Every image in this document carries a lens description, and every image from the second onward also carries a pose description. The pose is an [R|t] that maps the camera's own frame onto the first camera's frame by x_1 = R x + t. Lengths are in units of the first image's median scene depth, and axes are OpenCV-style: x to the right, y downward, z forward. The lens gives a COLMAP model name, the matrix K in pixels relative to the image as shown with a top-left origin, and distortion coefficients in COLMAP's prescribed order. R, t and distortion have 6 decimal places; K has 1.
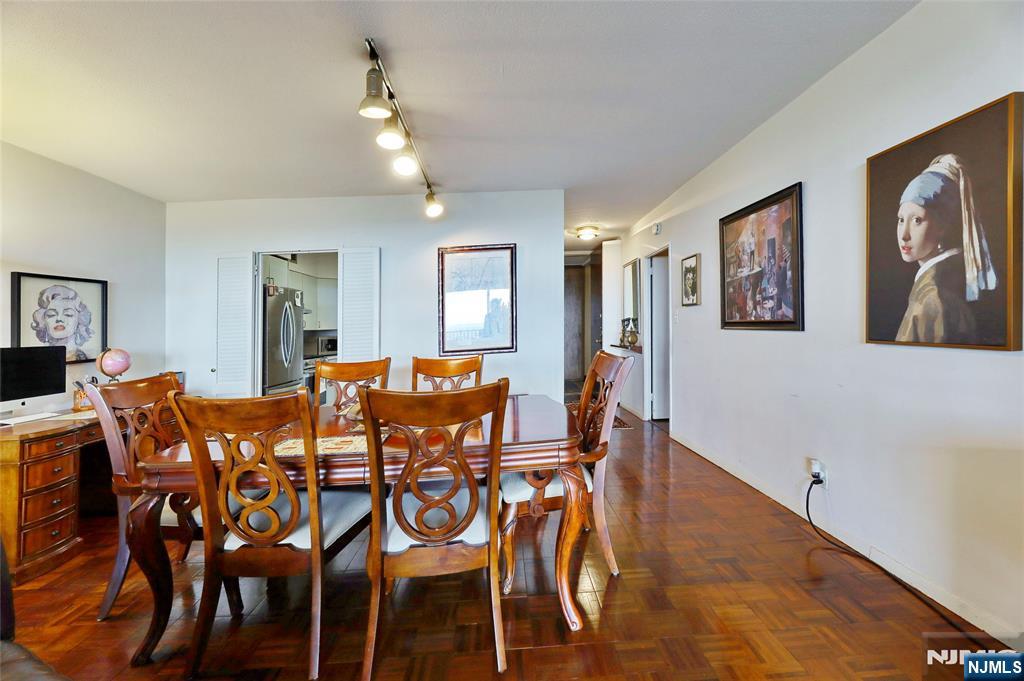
lens RADIAL K [[422.4, 0, 512.0], [0, 422.4, 340.5], [0, 0, 1]] dist [-0.000252, -0.000028]
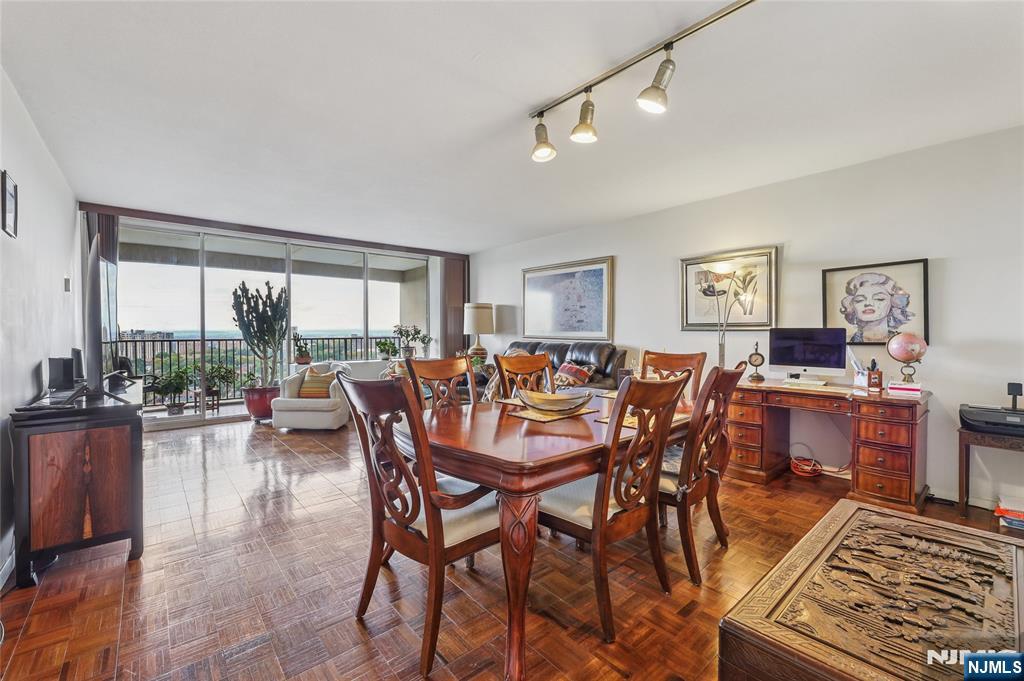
lens RADIAL K [[422.4, 0, 512.0], [0, 422.4, 340.5], [0, 0, 1]] dist [-0.000252, -0.000028]
pose [[-0.786051, 0.069544, -0.614238, 0.346848], [0.024032, 0.996338, 0.082052, -0.068297], [0.617695, 0.049735, -0.784844, 1.312313]]
